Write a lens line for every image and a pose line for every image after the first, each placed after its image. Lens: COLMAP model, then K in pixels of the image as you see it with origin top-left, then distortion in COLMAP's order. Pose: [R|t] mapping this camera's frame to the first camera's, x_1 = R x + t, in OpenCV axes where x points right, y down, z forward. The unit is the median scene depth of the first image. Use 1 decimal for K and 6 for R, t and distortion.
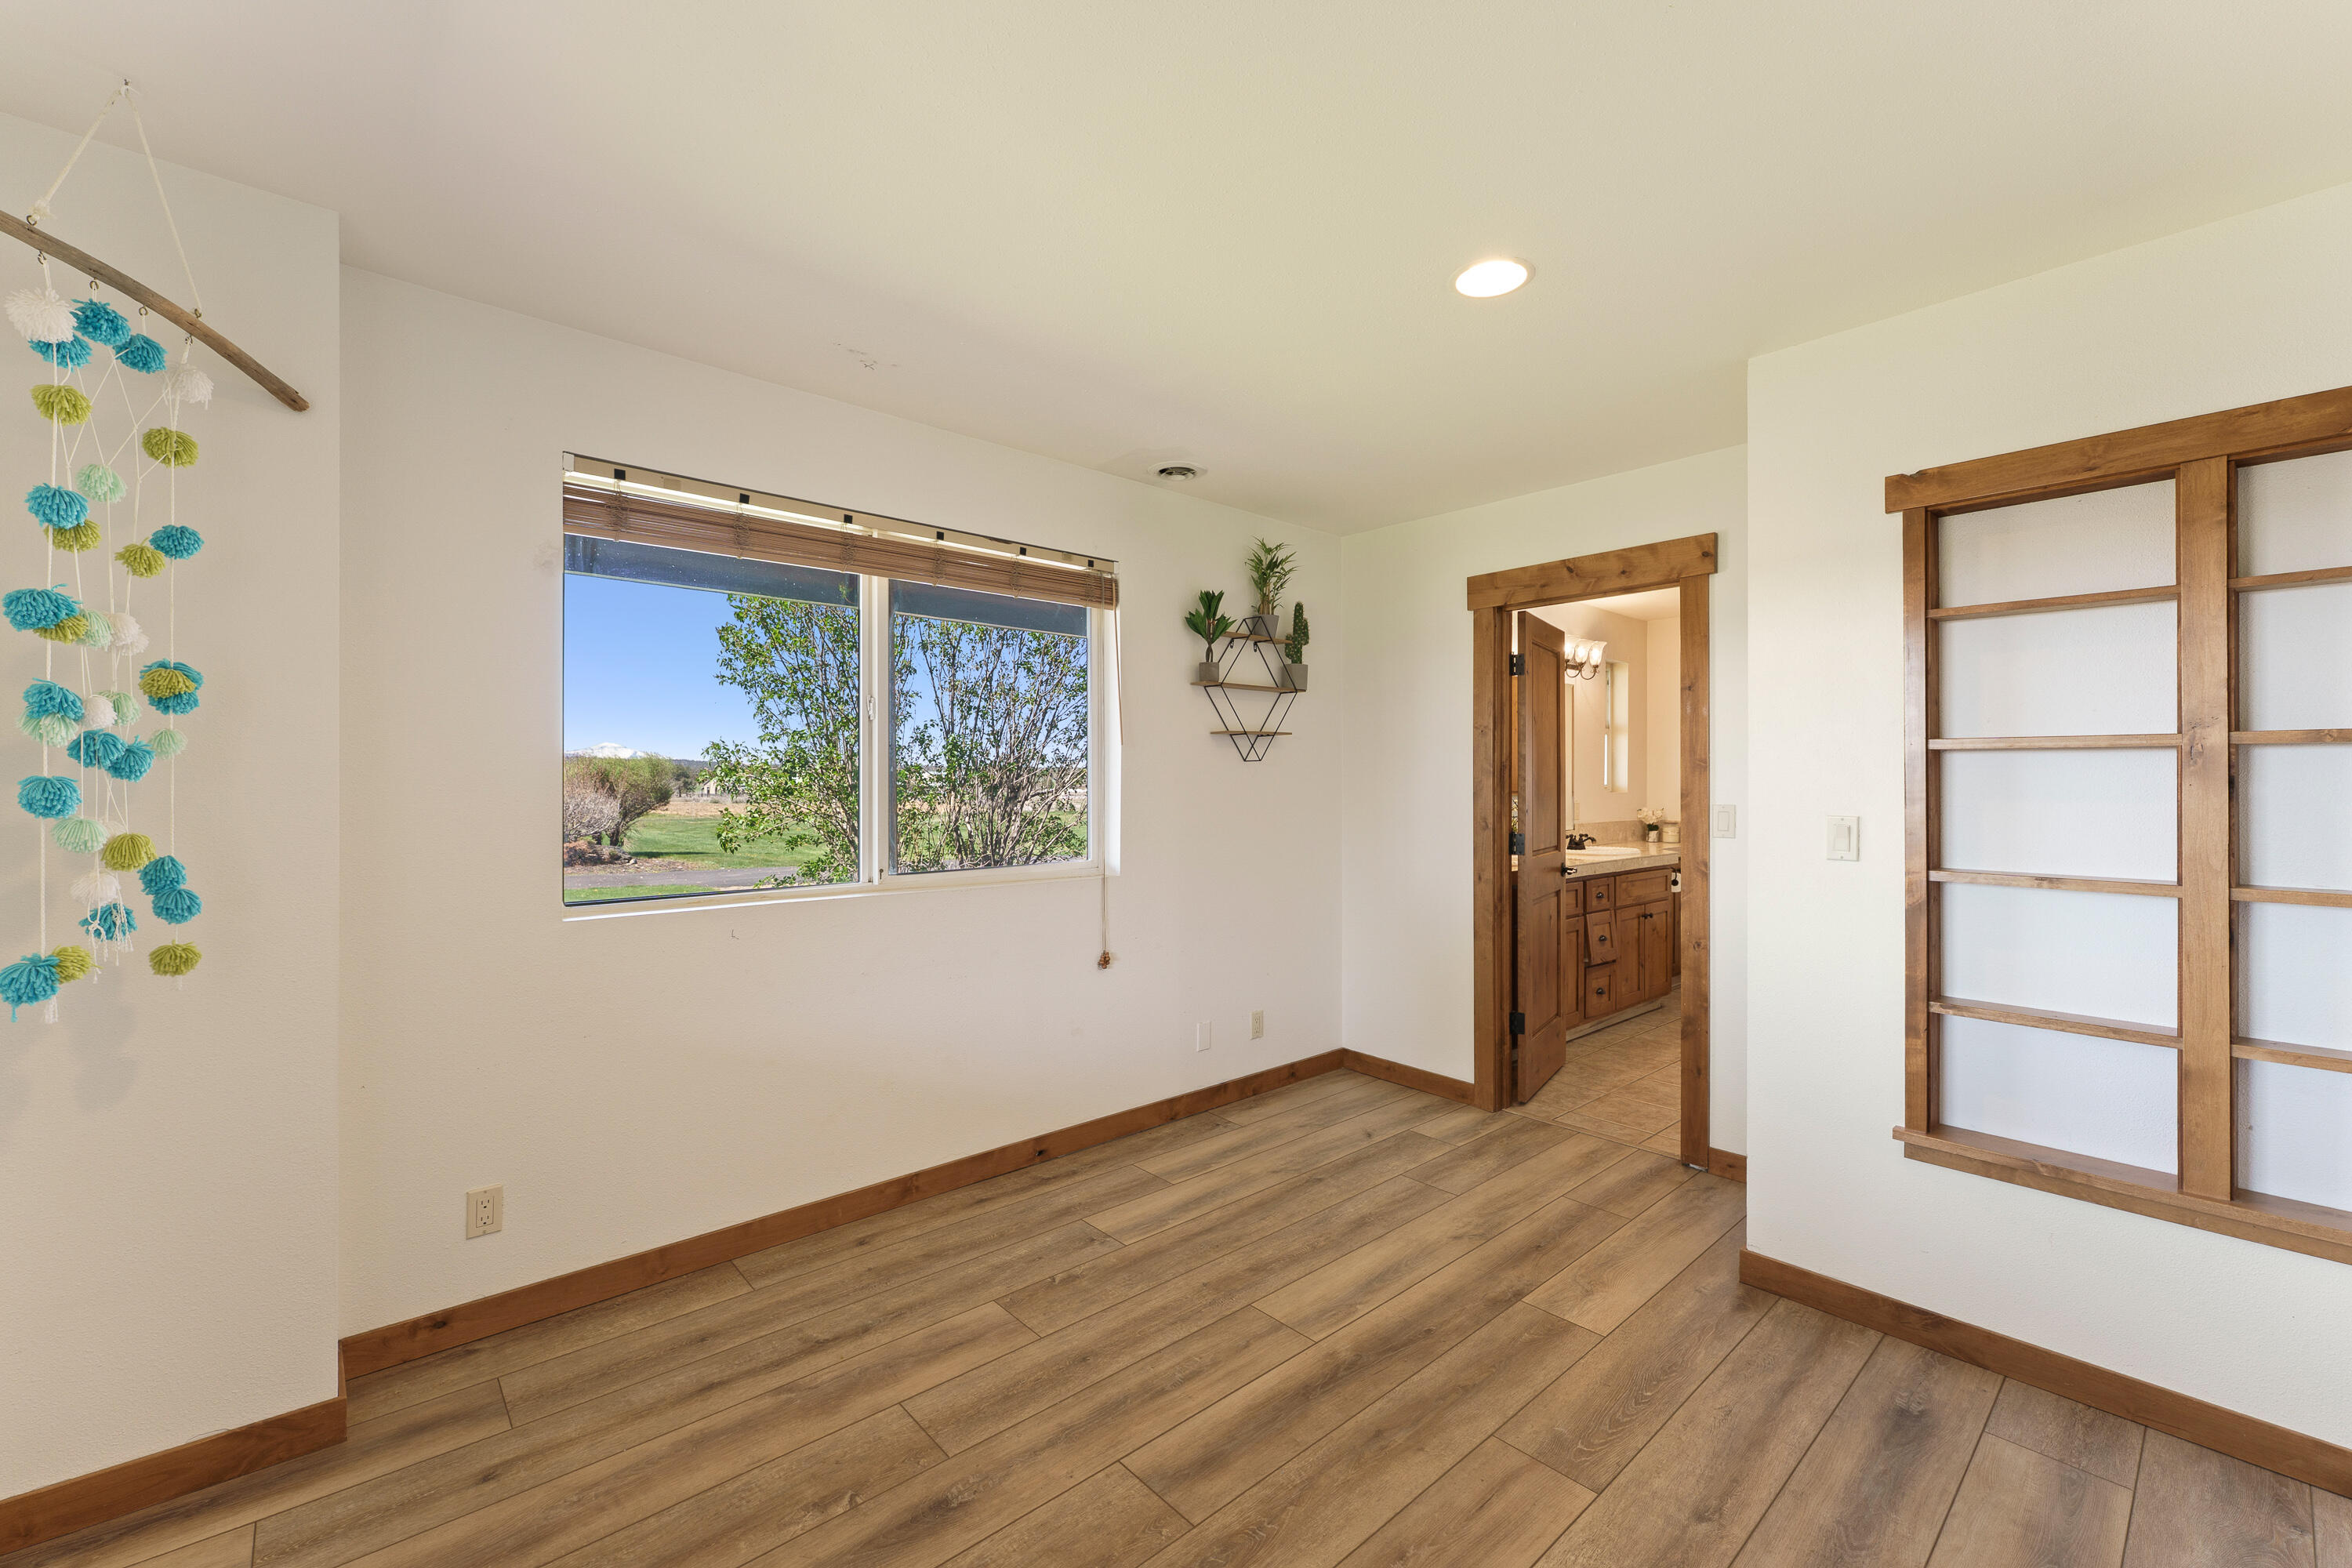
lens RADIAL K [[975.7, 0, 1172.4], [0, 975.7, 782.0], [0, 0, 1]] dist [-0.005709, 0.000760]
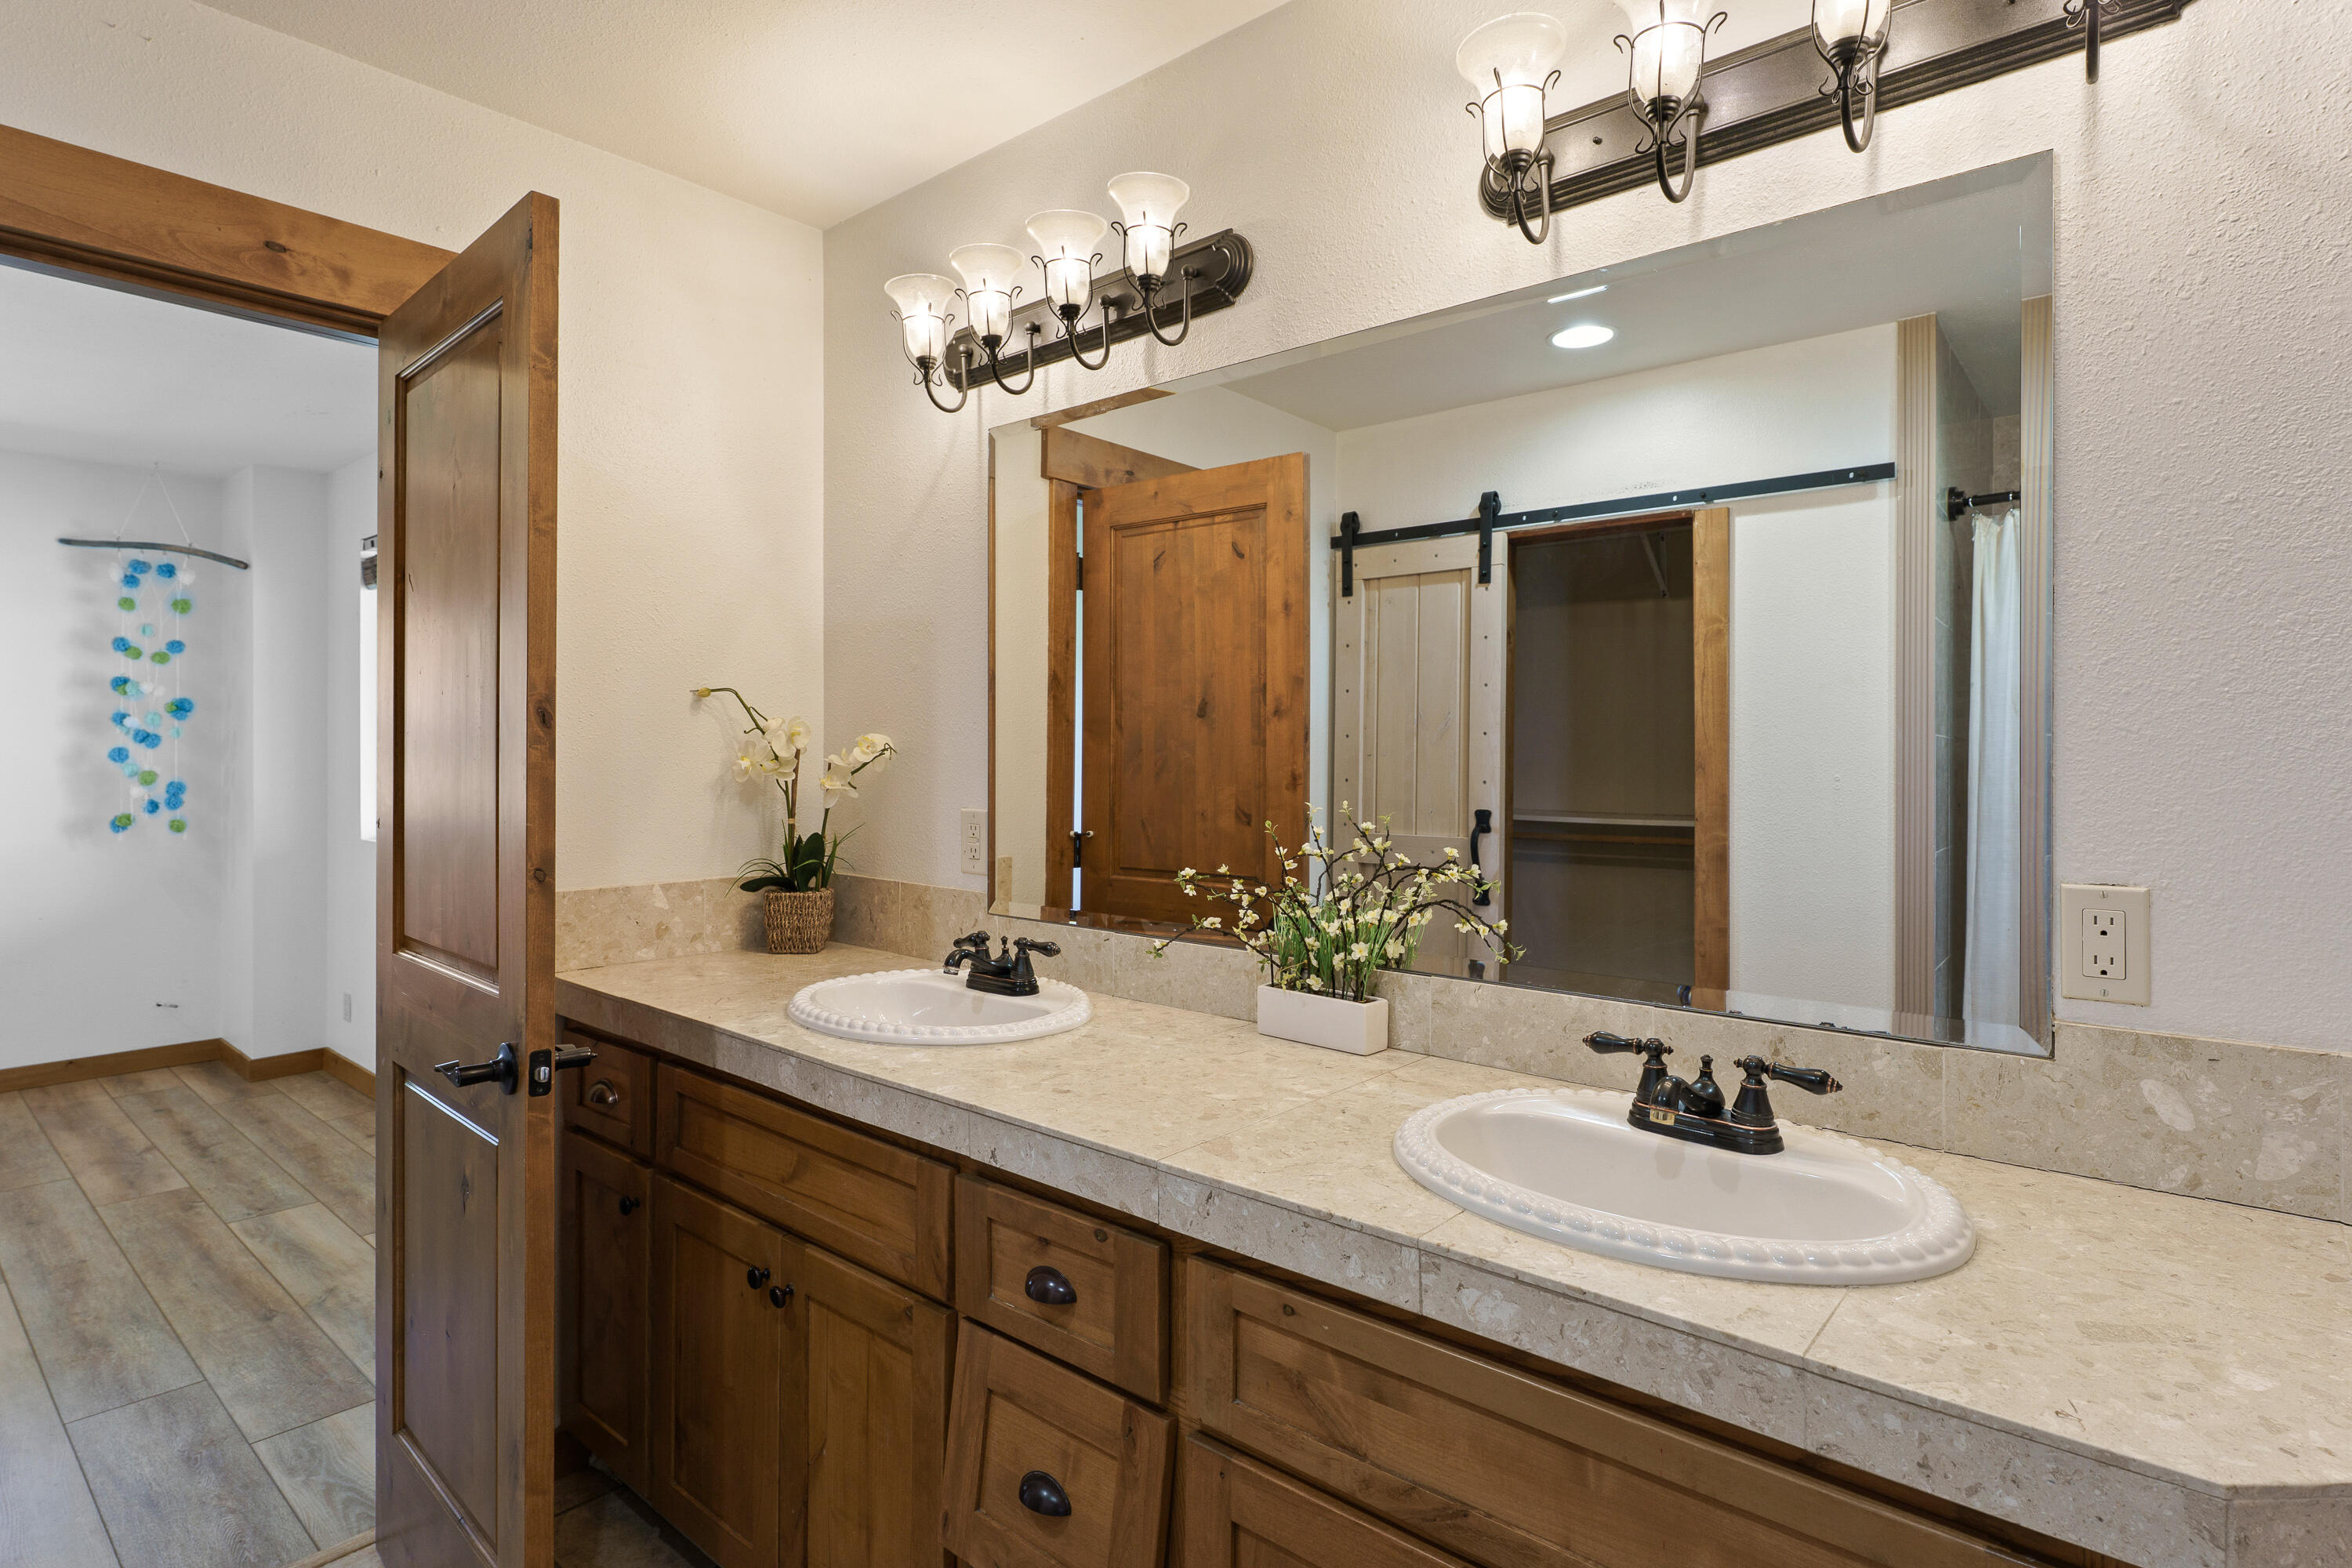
lens RADIAL K [[1190.9, 0, 1162.5], [0, 1190.9, 763.0], [0, 0, 1]] dist [0.004163, -0.000110]
pose [[0.125922, 0.006565, -0.992018, 1.353860], [-0.010559, 0.999930, 0.005277, -0.005178], [0.991984, 0.009810, 0.125983, 1.908429]]
